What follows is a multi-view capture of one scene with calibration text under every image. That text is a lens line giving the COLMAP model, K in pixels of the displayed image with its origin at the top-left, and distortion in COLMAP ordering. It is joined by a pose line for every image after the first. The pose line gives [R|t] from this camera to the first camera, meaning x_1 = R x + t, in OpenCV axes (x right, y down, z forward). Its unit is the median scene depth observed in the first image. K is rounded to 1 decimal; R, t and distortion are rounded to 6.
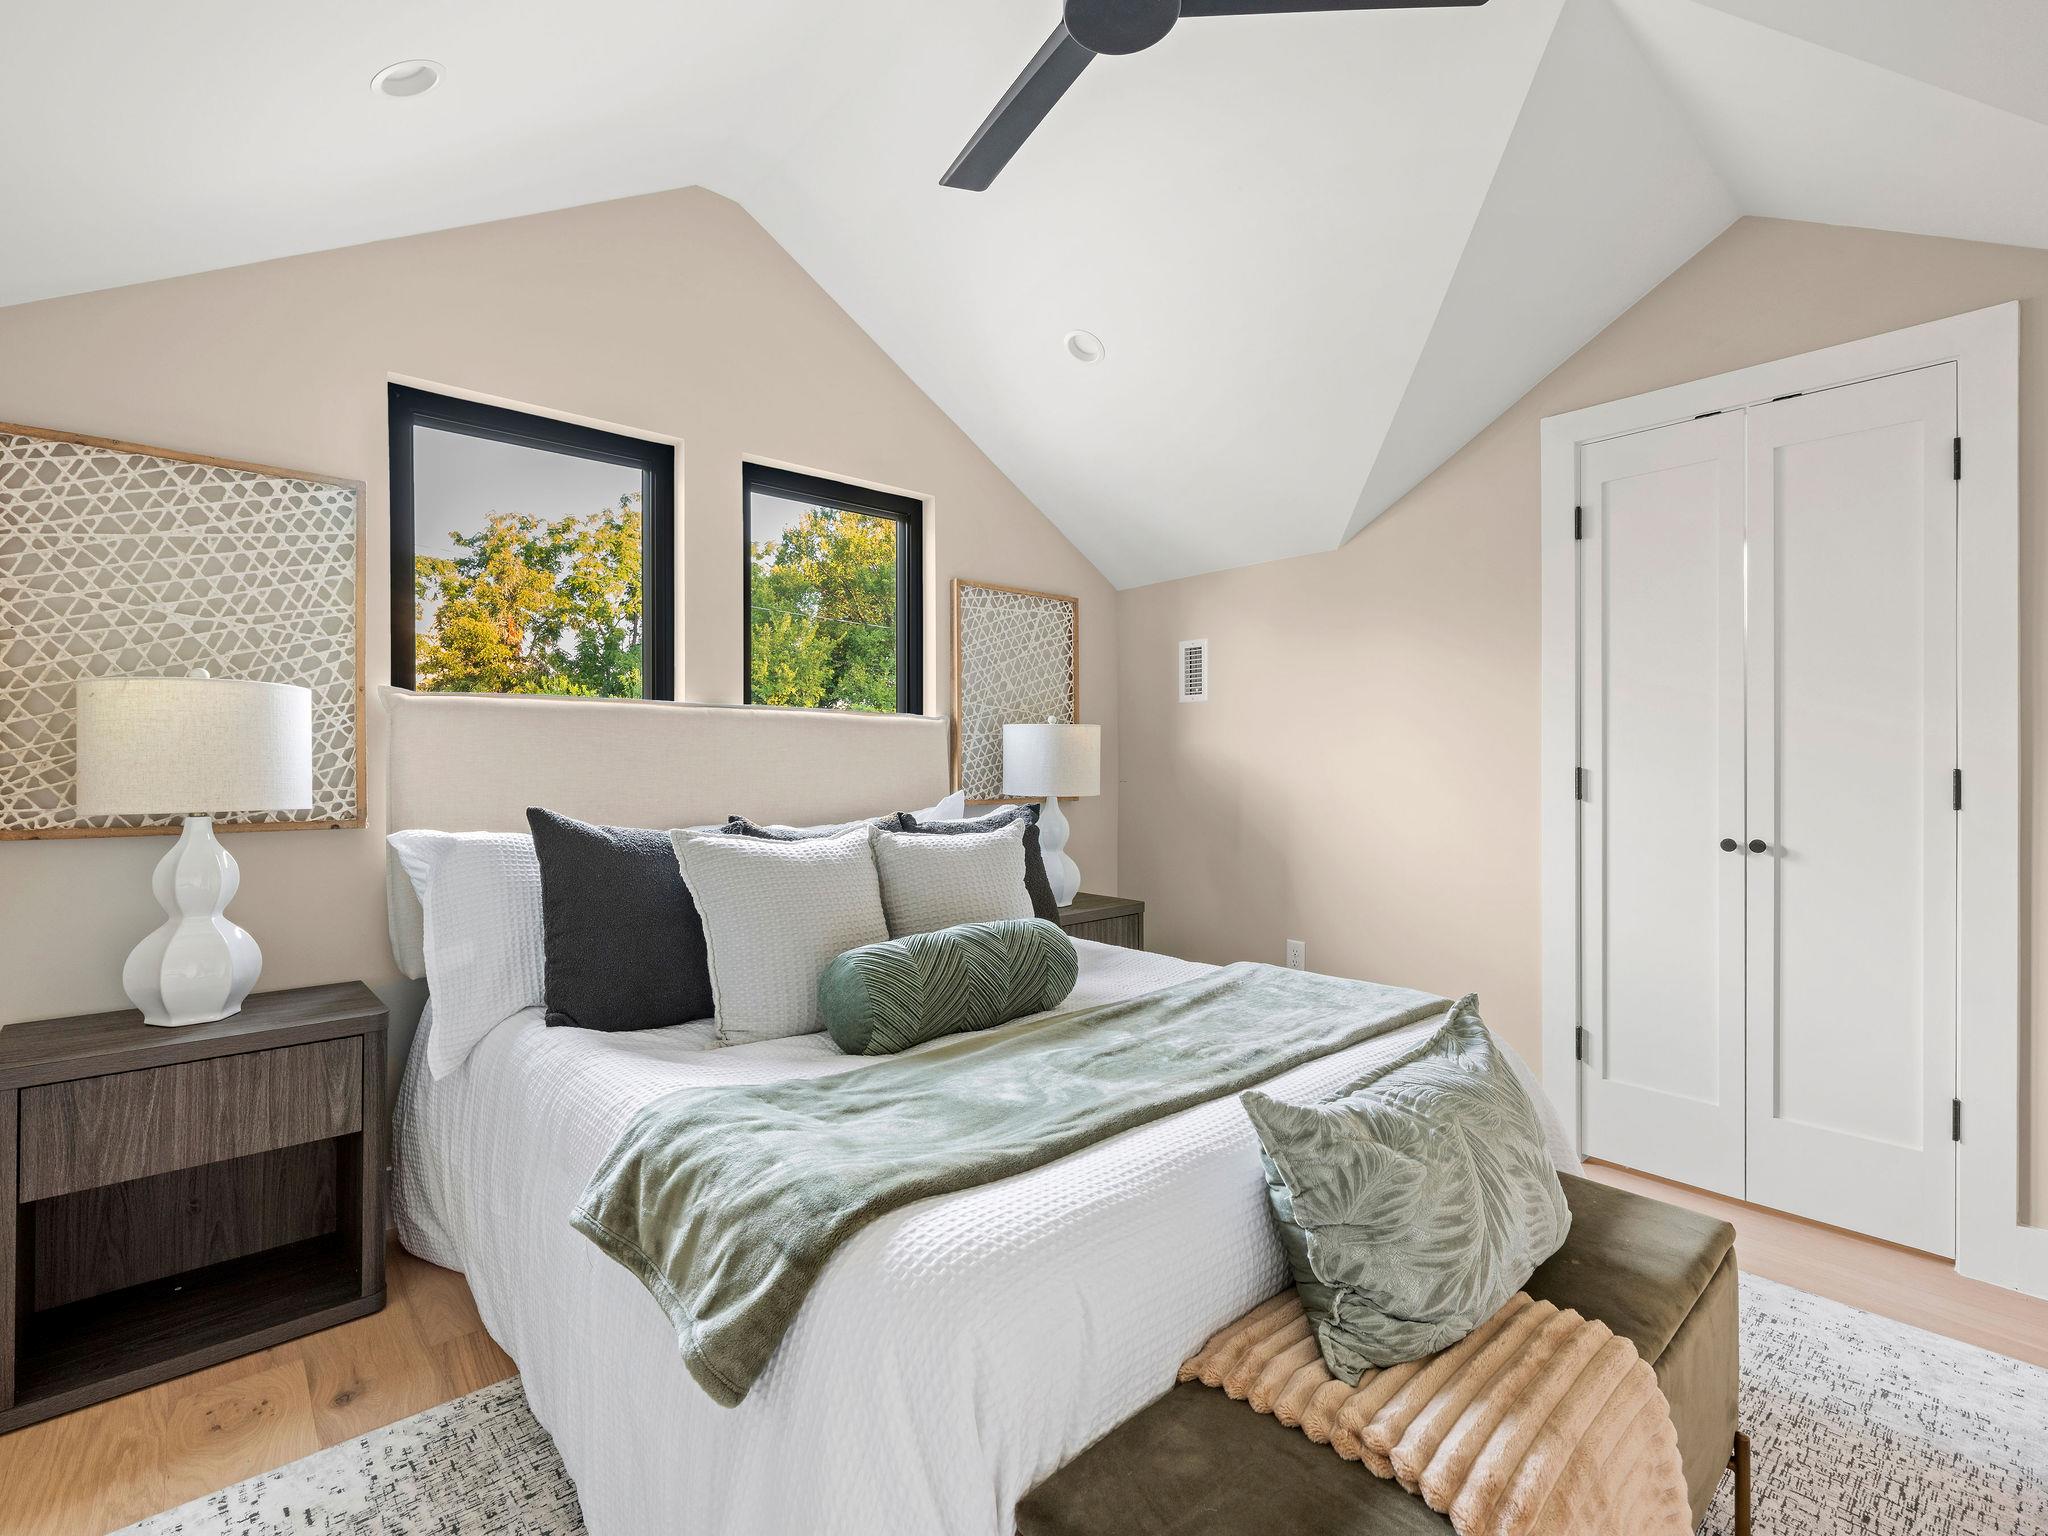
lens RADIAL K [[963.4, 0, 1019.8], [0, 963.4, 737.4], [0, 0, 1]] dist [-0.002130, 0.000961]
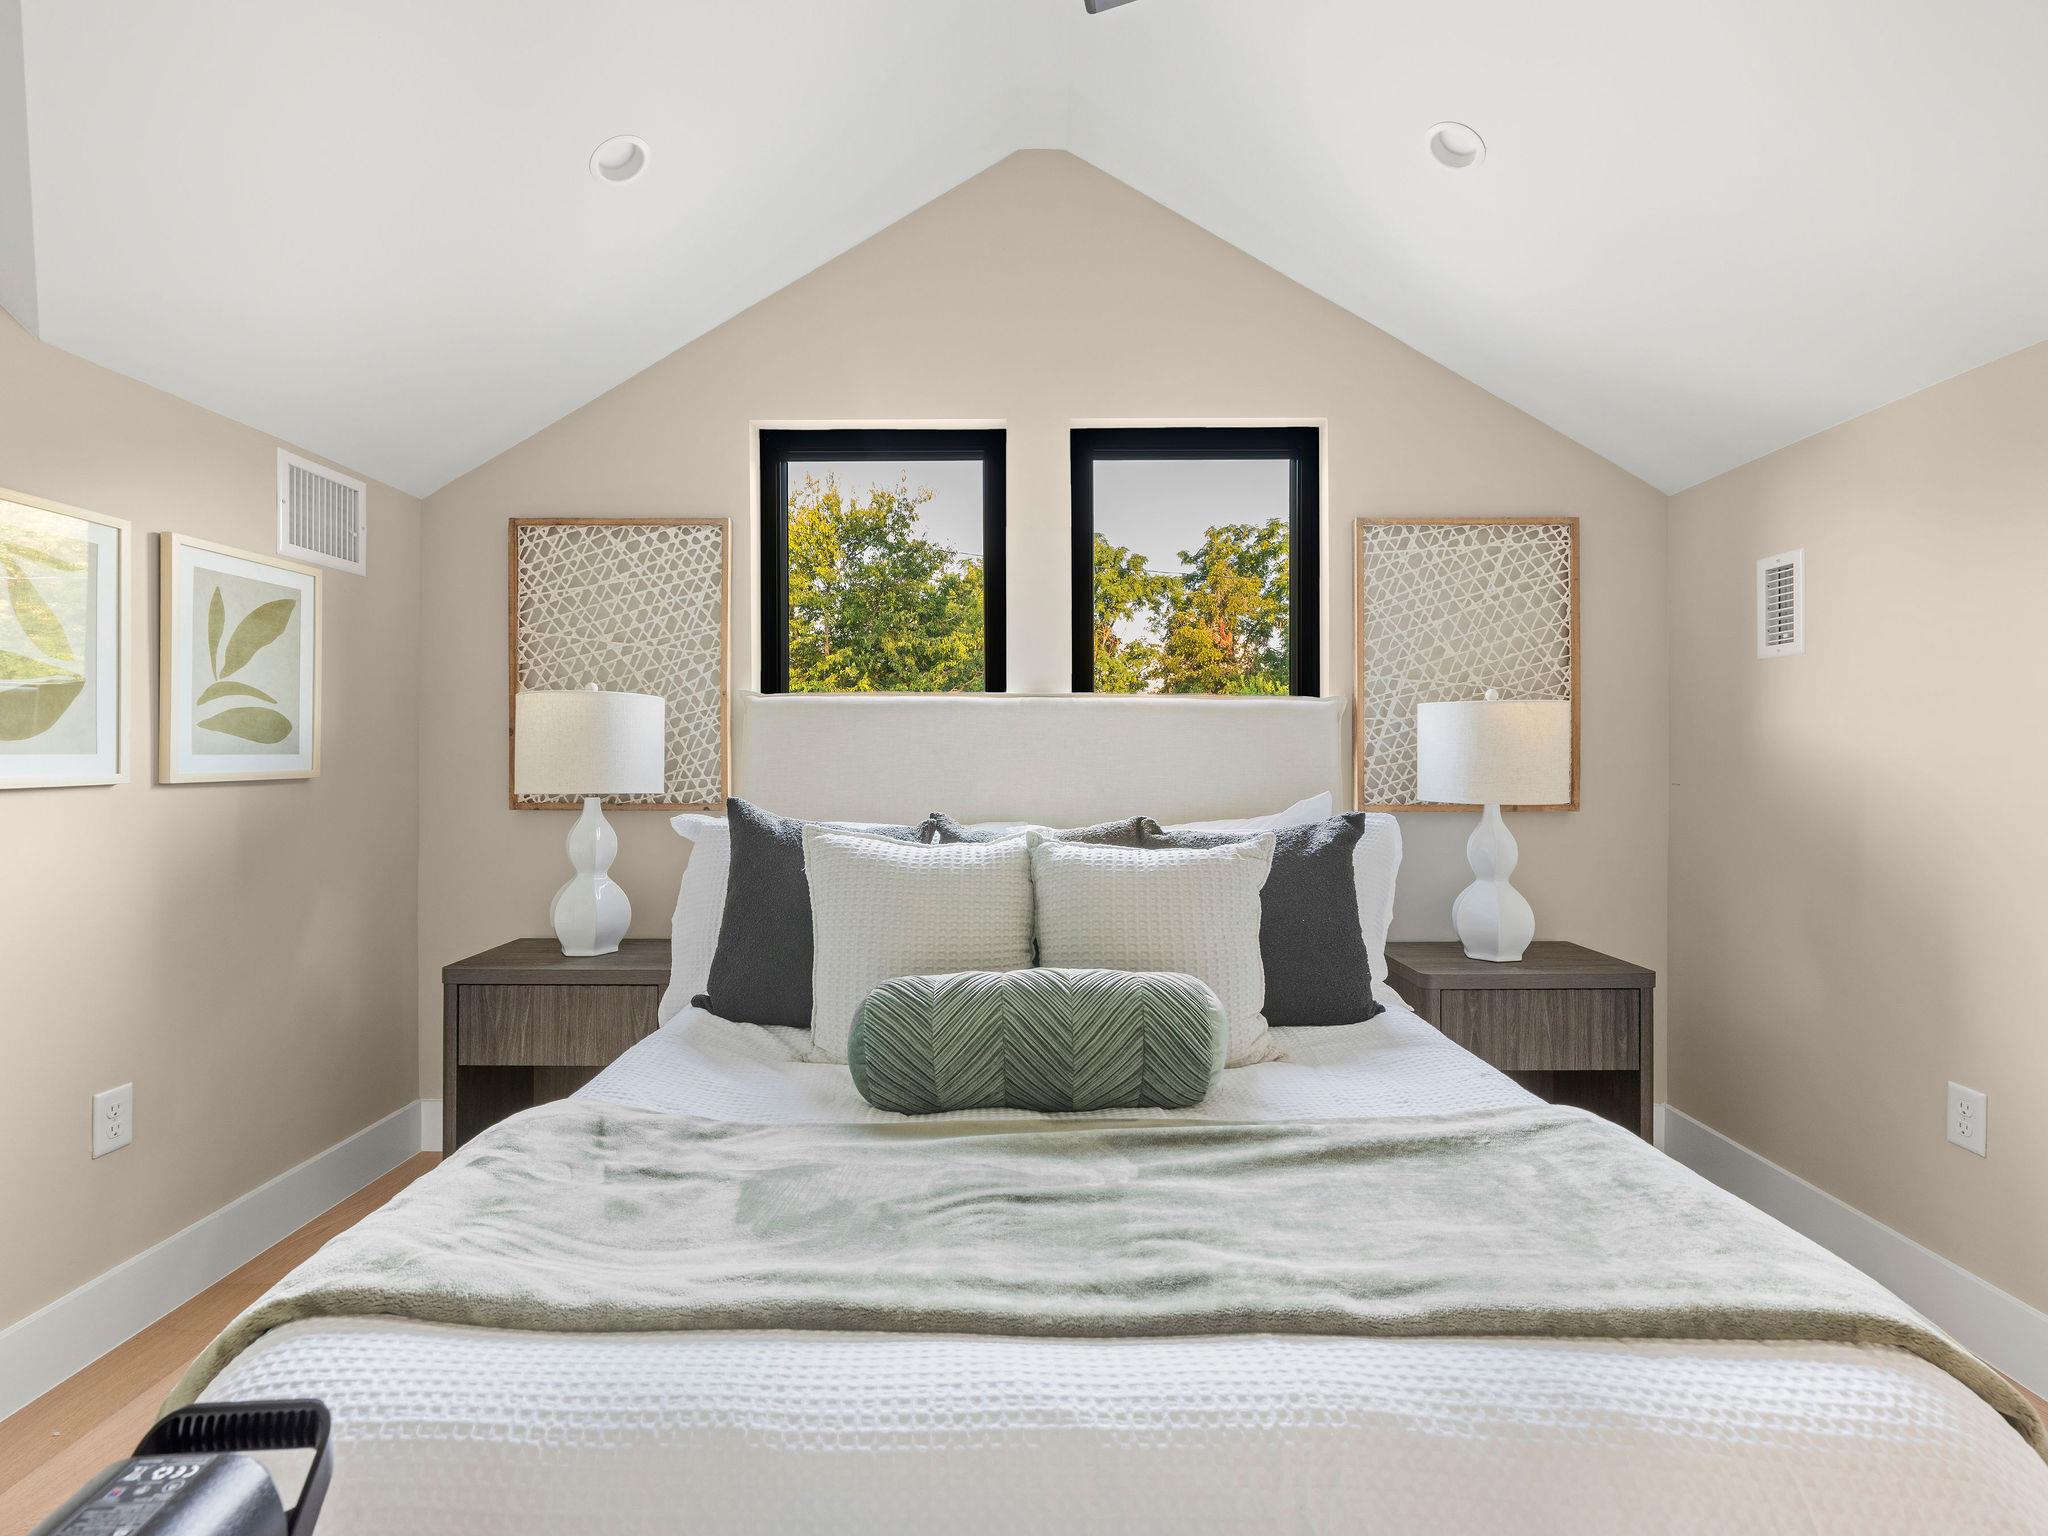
lens RADIAL K [[963.4, 0, 1019.8], [0, 963.4, 737.4], [0, 0, 1]] dist [-0.002130, 0.000961]
pose [[0.737470, -0.012515, -0.675264, 0.390075], [0.017406, 0.999848, 0.000478, 0.009780], [0.675156, -0.012106, 0.737576, 0.374988]]
